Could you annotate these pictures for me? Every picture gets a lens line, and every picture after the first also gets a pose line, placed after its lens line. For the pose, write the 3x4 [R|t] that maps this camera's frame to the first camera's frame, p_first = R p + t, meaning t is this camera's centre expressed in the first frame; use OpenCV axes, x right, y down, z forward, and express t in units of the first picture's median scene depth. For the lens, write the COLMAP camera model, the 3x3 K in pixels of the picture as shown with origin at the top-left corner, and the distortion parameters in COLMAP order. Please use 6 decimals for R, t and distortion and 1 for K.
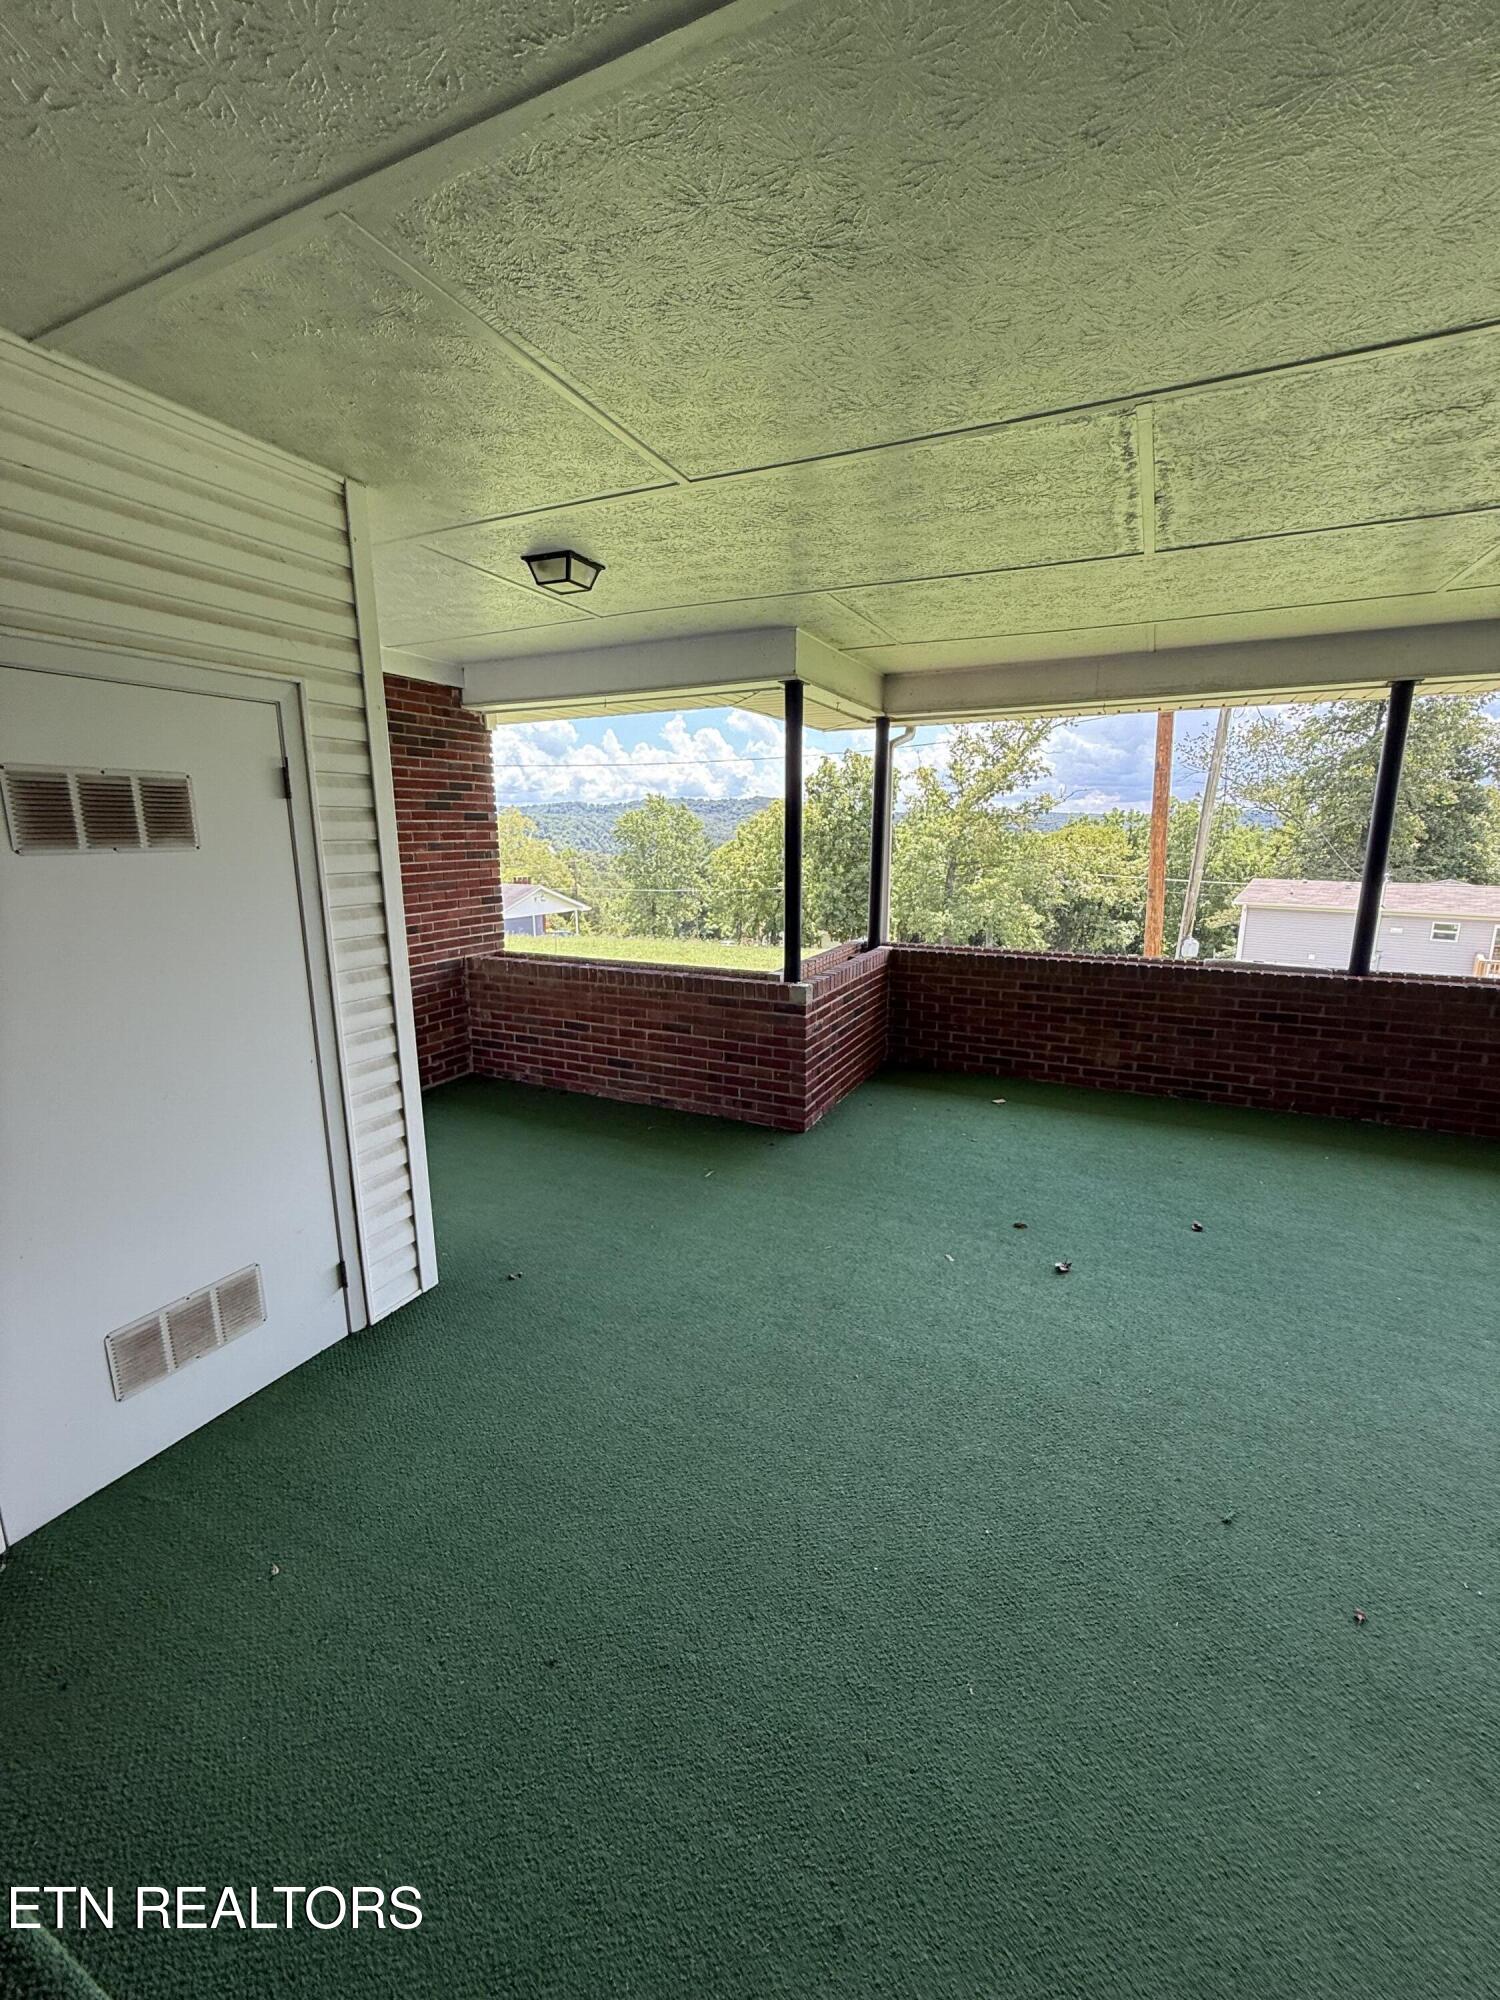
lens RADIAL K [[799.4, 0, 748.4], [0, 799.4, 993.1], [0, 0, 1]] dist [-0.000517, 0.000136]
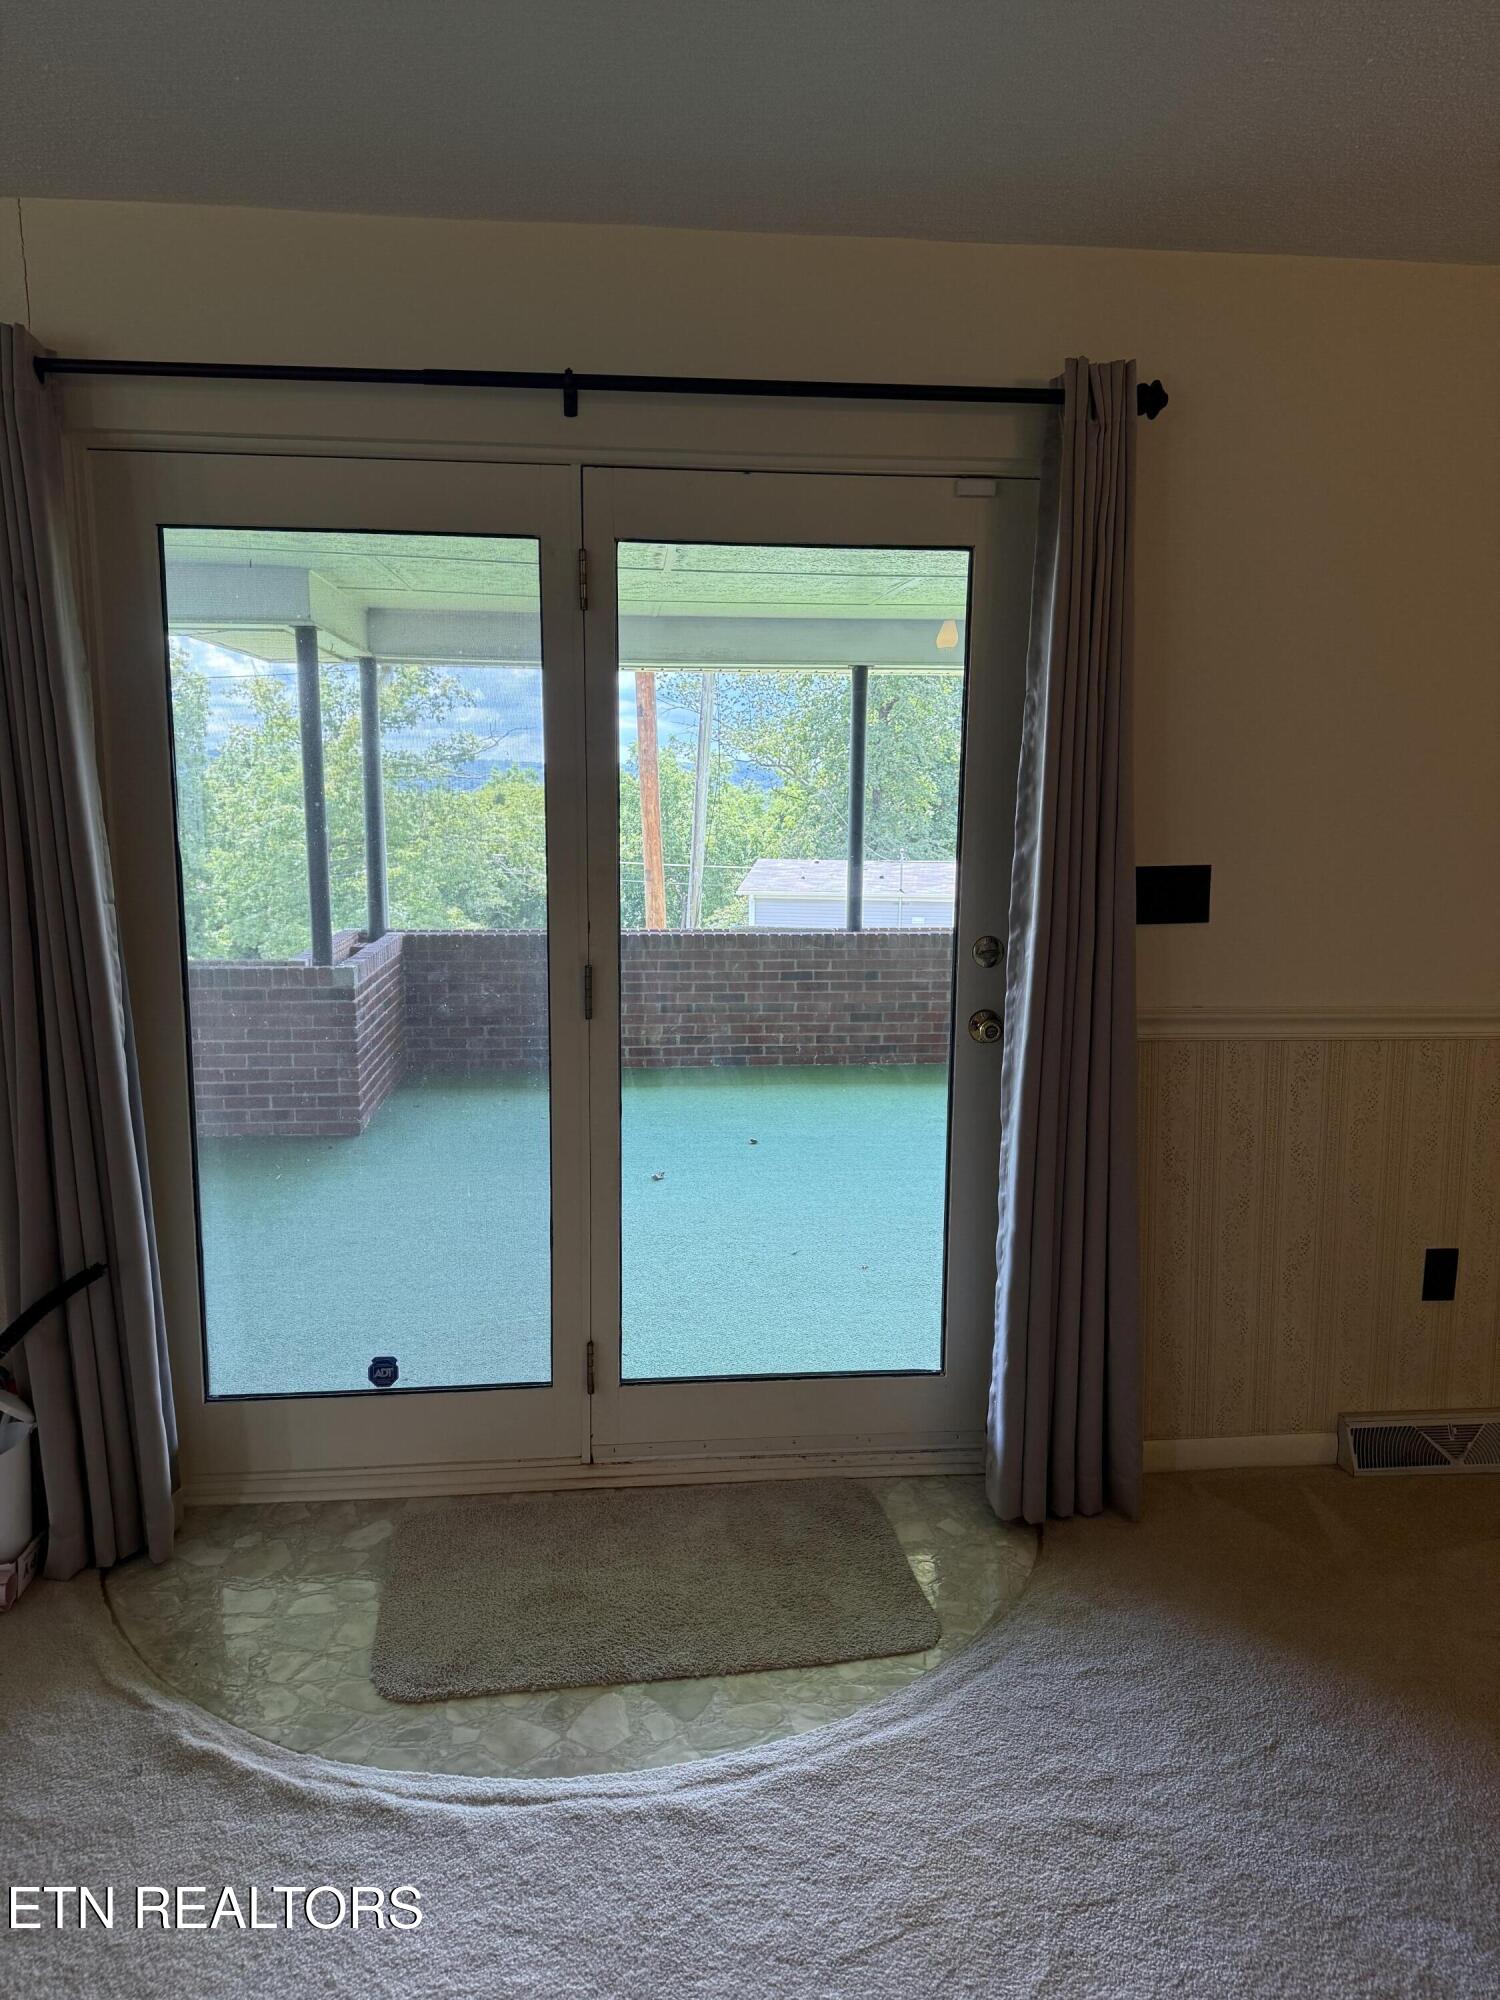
lens RADIAL K [[1406.4, 0, 750.0], [0, 1406.4, 1000.0], [0, 0, 1]] dist [0.097303, -0.187659]
pose [[0.849767, -0.068128, 0.522737, -0.337887], [0.094727, 0.995207, -0.024285, 0.096498], [-0.518577, 0.070154, 0.852148, -0.511779]]
